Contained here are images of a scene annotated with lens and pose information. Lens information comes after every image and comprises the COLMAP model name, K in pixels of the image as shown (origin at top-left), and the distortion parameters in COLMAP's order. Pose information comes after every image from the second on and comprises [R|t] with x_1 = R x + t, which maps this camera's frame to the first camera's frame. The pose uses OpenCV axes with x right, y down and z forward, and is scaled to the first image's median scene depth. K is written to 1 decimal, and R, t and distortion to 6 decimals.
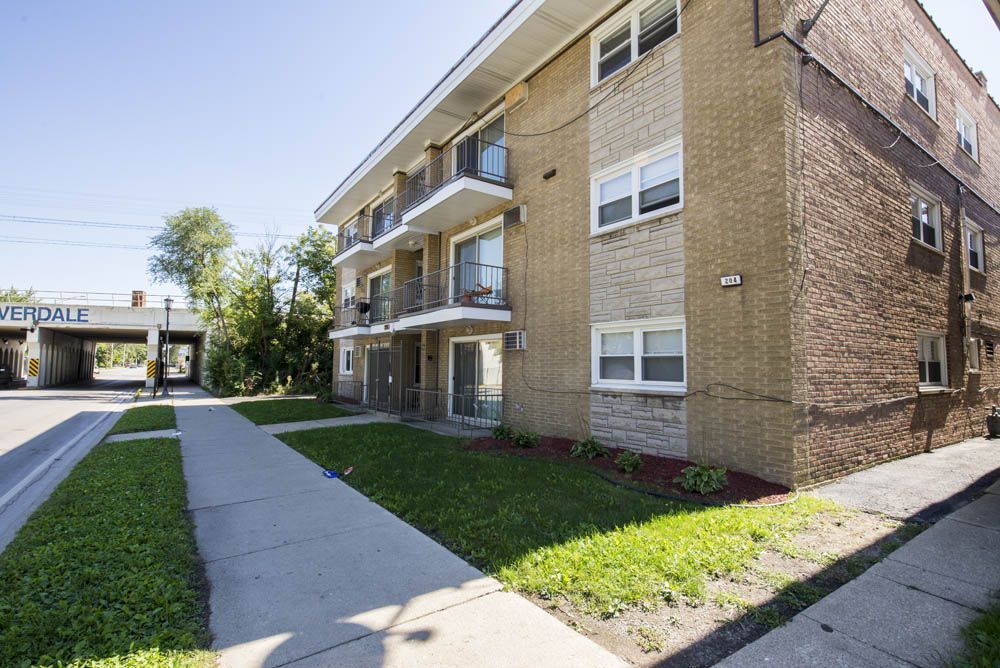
lens RADIAL K [[486.5, 0, 498.9], [0, 486.5, 334.4], [0, 0, 1]] dist [-0.001834, -0.004581]
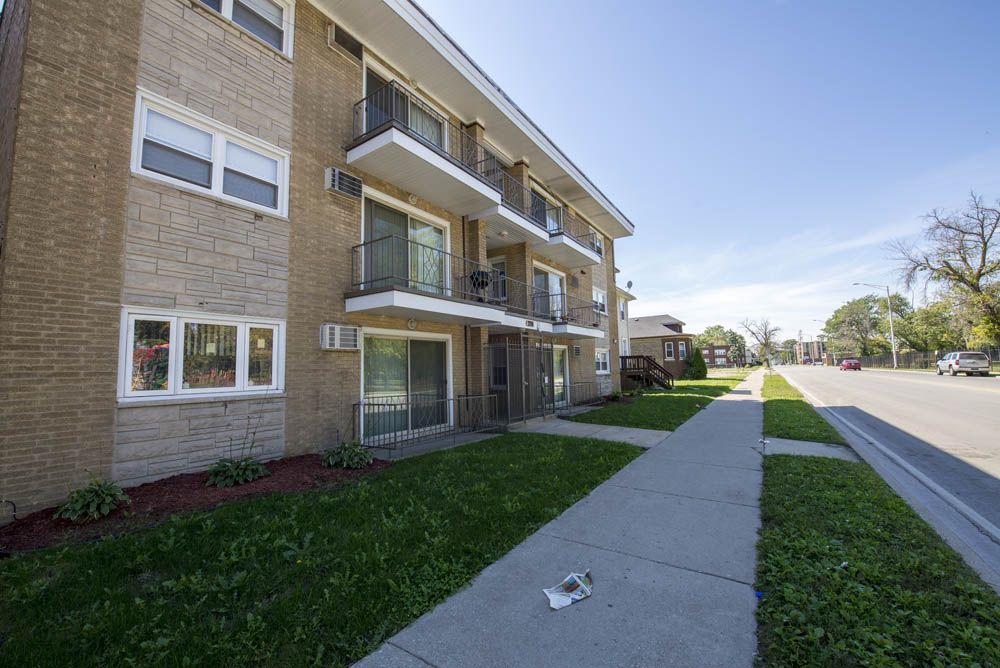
lens RADIAL K [[397.5, 0, 496.1], [0, 397.5, 335.9], [0, 0, 1]] dist [-0.020151, -0.000391]
pose [[-0.365258, 0.078008, 0.927632, -1.228537], [-0.042869, 0.994016, -0.100470, 0.116697], [-0.929919, -0.076464, -0.359728, 1.824417]]
